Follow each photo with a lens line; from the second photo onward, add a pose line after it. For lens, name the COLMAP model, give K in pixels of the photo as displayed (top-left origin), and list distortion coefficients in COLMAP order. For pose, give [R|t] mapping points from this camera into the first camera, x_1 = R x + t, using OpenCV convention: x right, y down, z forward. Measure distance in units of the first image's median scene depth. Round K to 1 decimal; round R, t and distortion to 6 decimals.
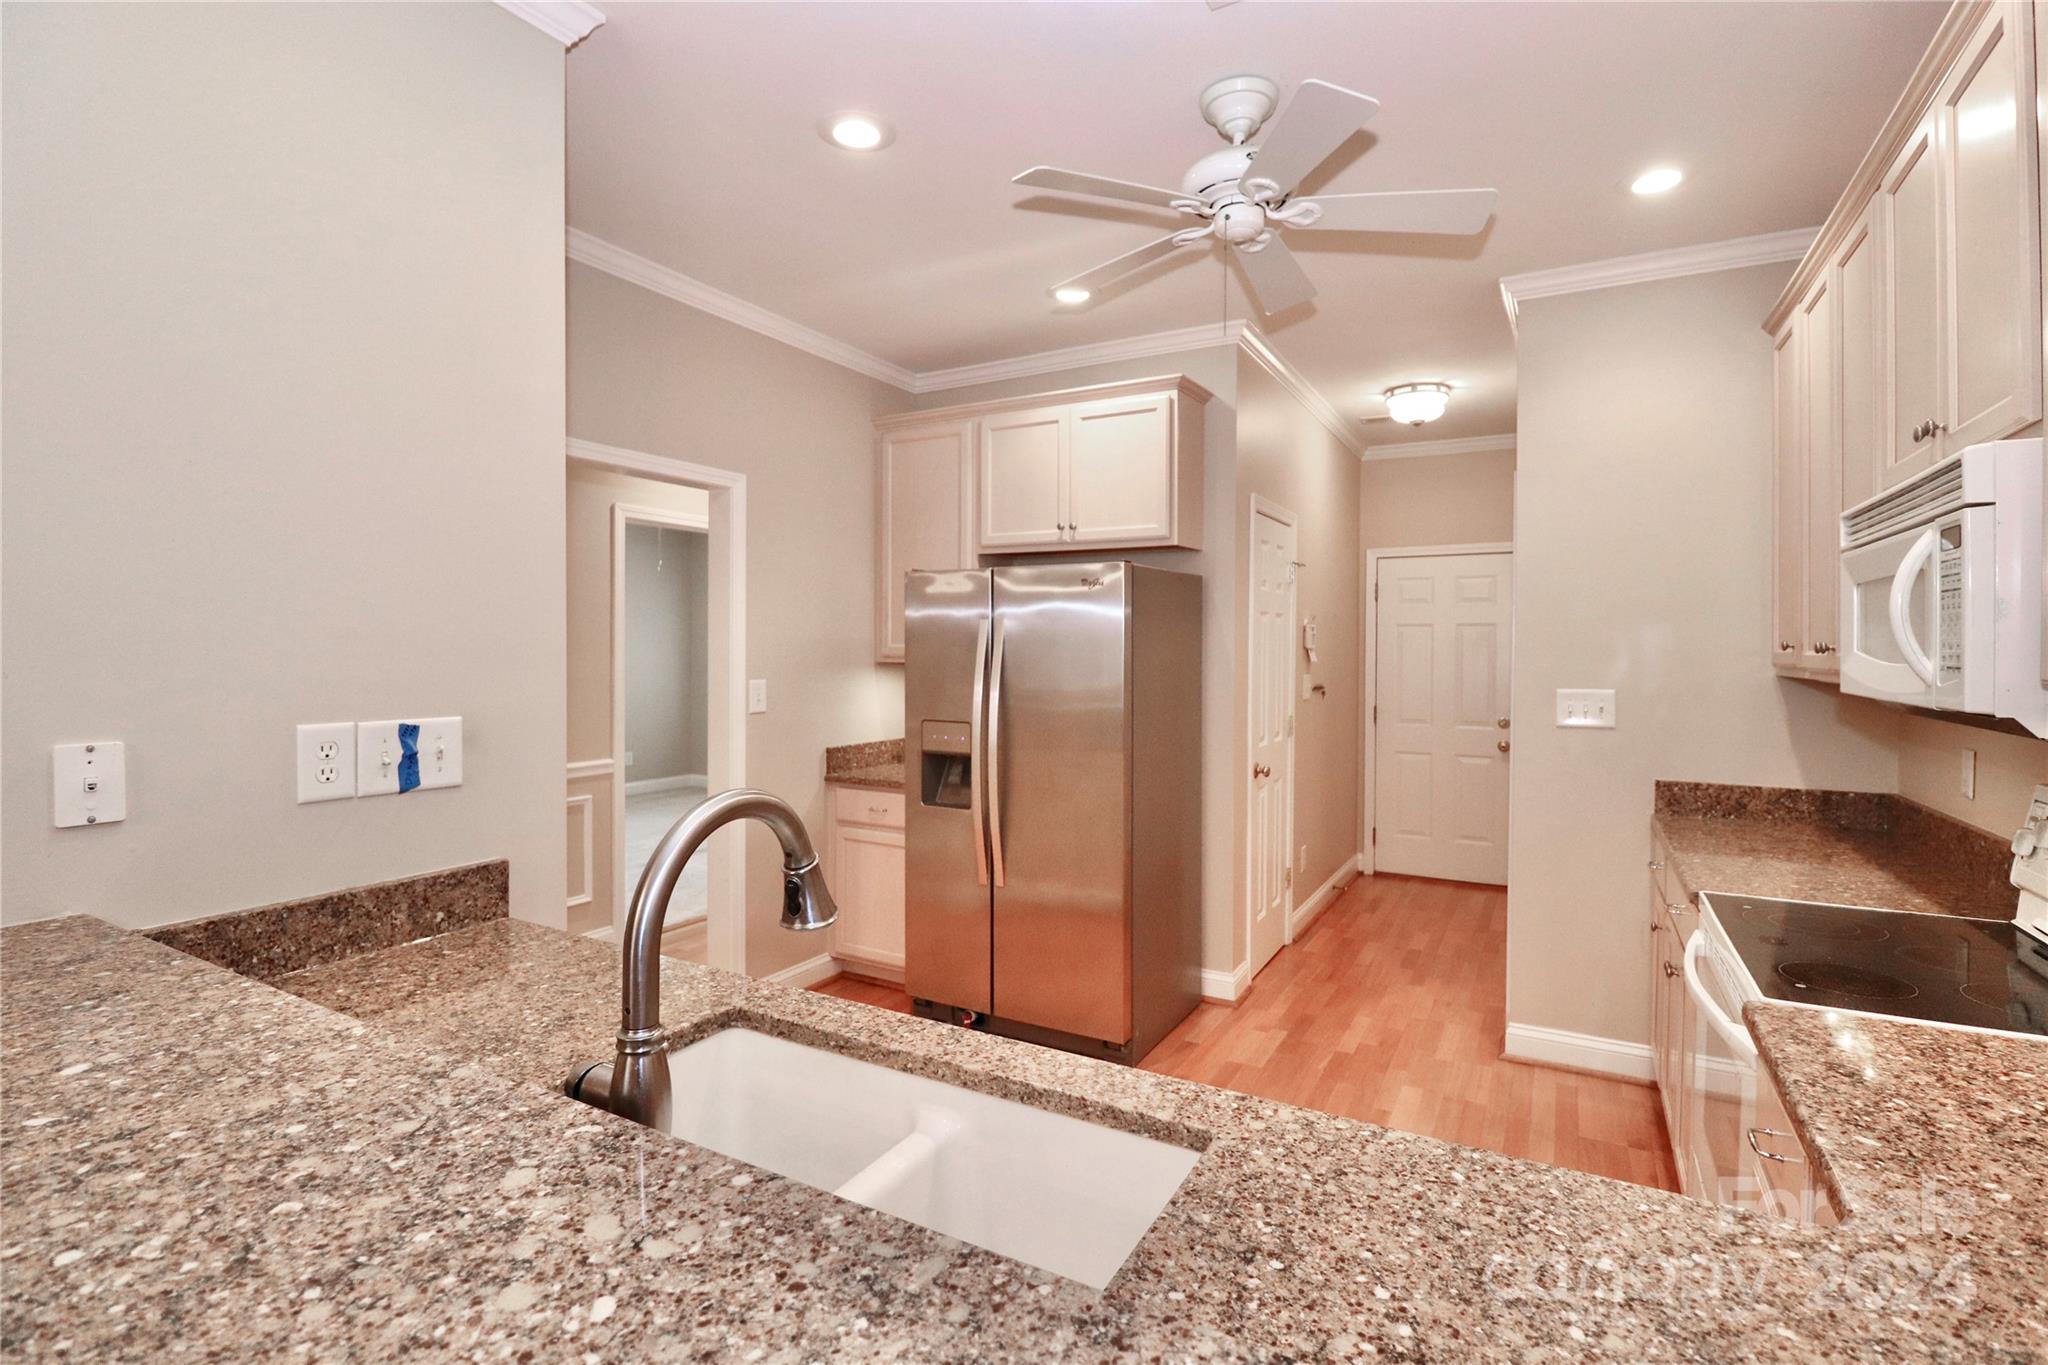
lens RADIAL K [[960.6, 0, 1022.8], [0, 960.6, 666.5], [0, 0, 1]] dist [-0.012624, -0.000034]
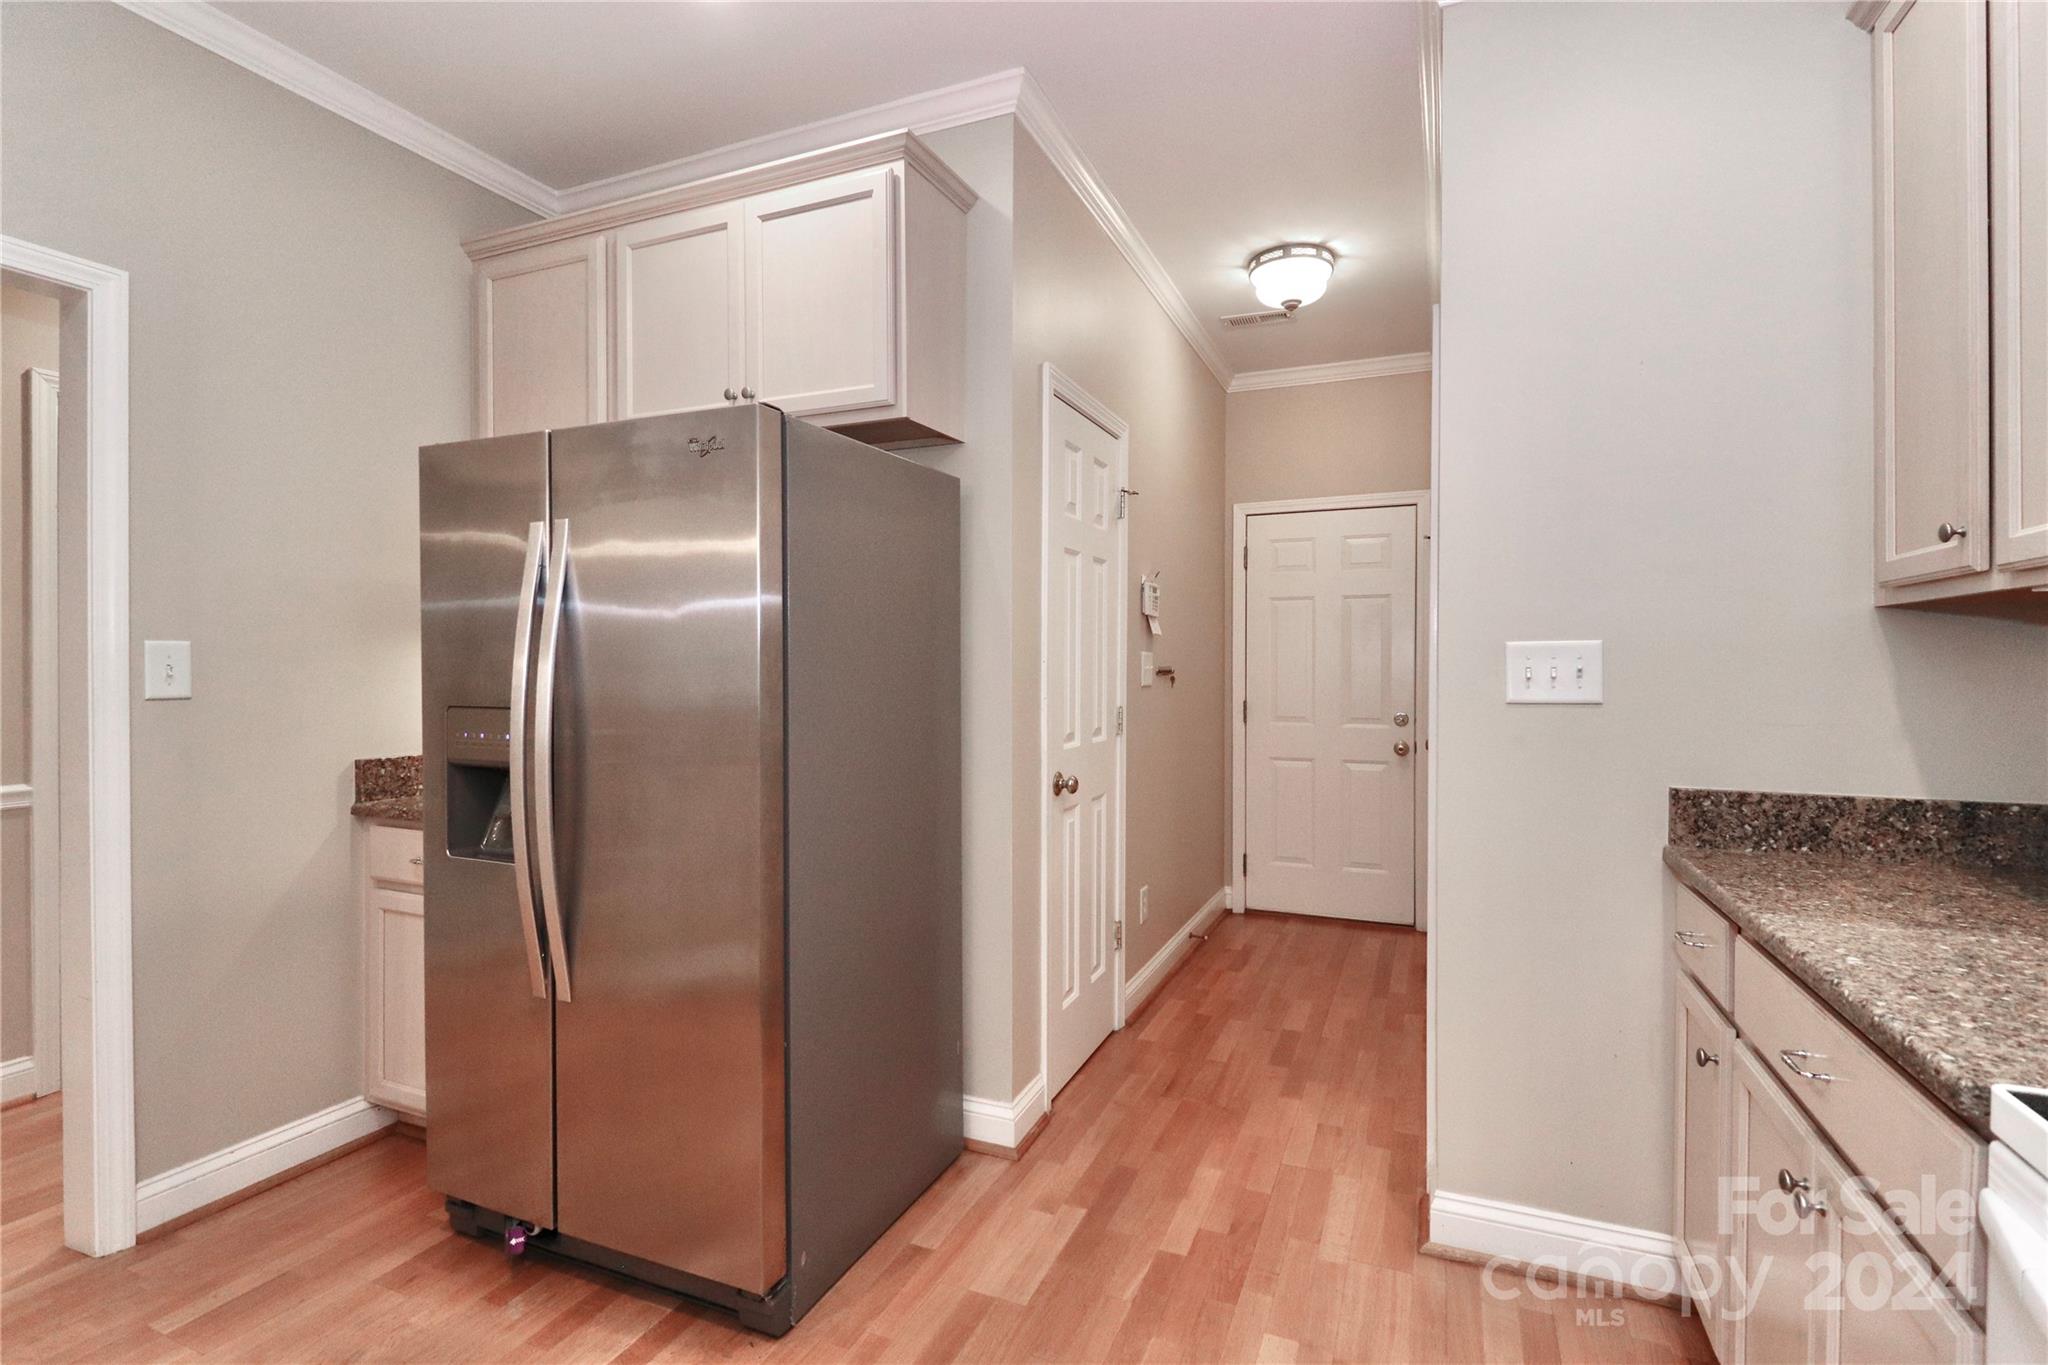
lens RADIAL K [[962.5, 0, 1030.8], [0, 962.5, 686.2], [0, 0, 1]] dist [0.004373, -0.000291]
pose [[0.993451, -0.006736, 0.114061, 0.159145], [0.006480, 0.999976, 0.002610, 0.041106], [-0.114076, -0.001854, 0.993470, 0.360881]]
